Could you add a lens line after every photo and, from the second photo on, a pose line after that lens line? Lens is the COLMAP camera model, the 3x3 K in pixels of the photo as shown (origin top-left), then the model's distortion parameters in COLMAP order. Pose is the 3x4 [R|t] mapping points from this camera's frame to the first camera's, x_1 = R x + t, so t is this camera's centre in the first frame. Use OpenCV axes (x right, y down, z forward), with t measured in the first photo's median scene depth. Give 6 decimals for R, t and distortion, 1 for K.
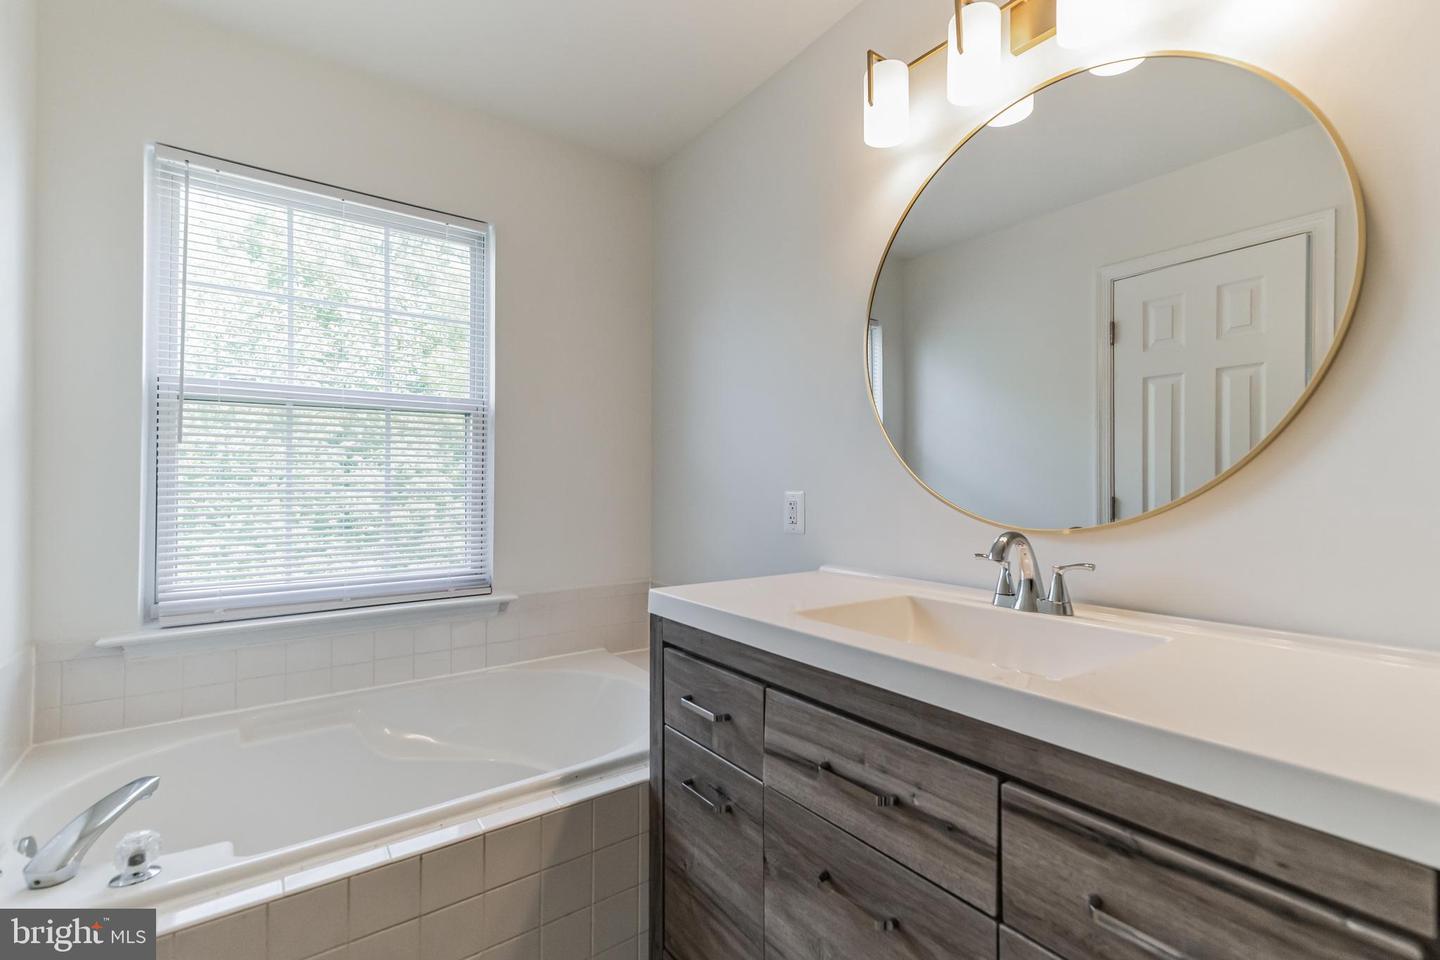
lens RADIAL K [[623.9, 0, 720.0], [0, 623.9, 480.0], [0, 0, 1]] dist [0.001347, 0.000412]
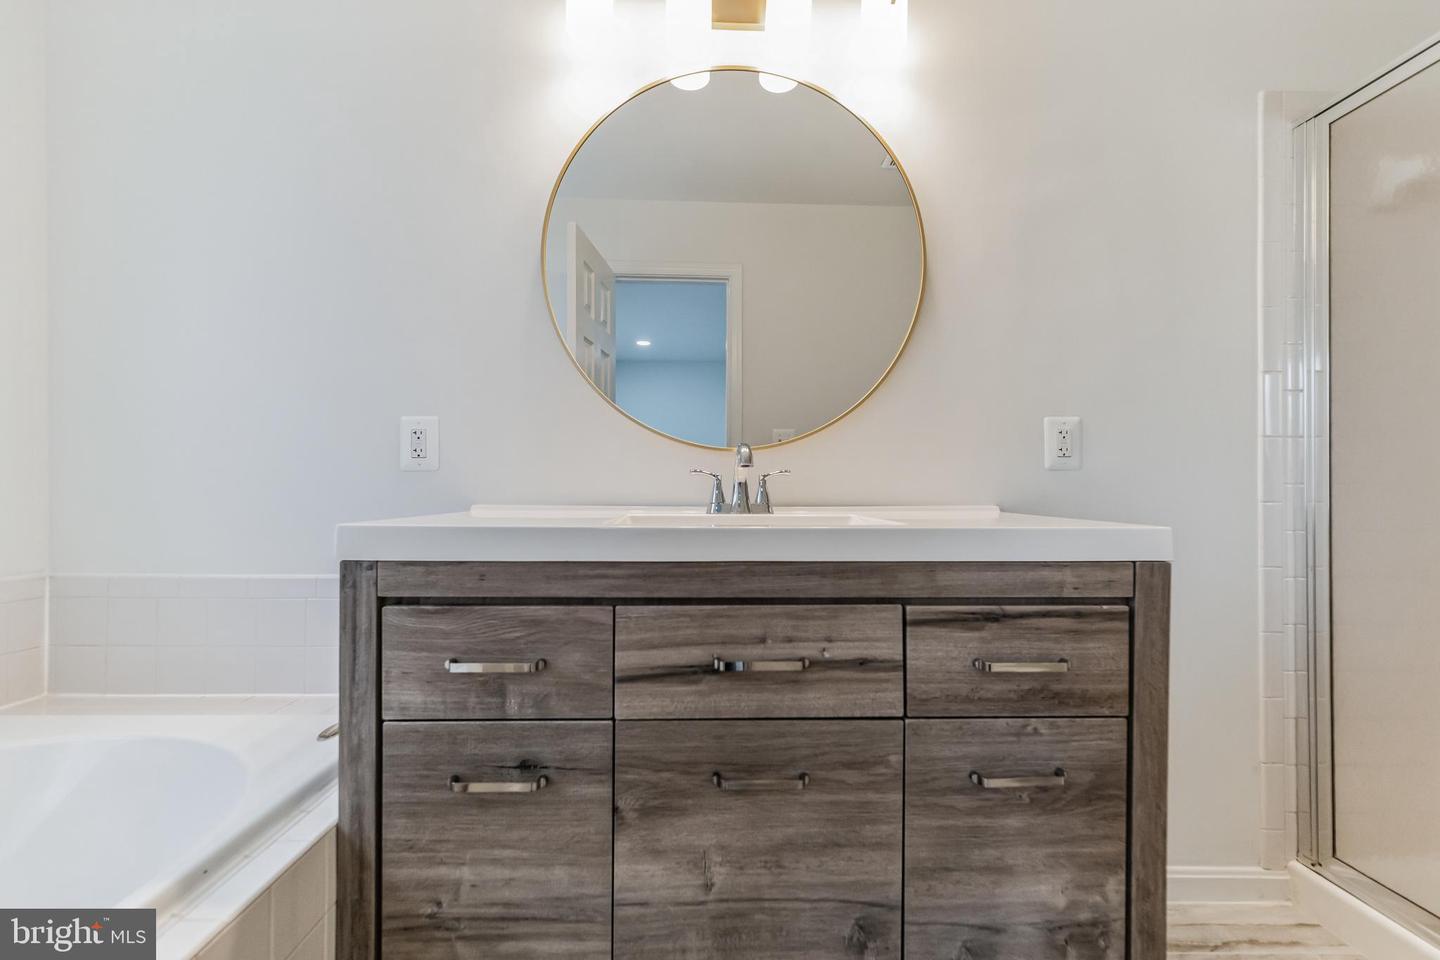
lens RADIAL K [[623.9, 0, 720.0], [0, 623.9, 480.0], [0, 0, 1]] dist [0.001347, 0.000412]
pose [[0.575056, 0.003952, 0.818104, -0.595224], [-0.010022, 0.999947, 0.002214, 0.178610], [-0.818052, -0.009472, 0.575066, 0.451040]]
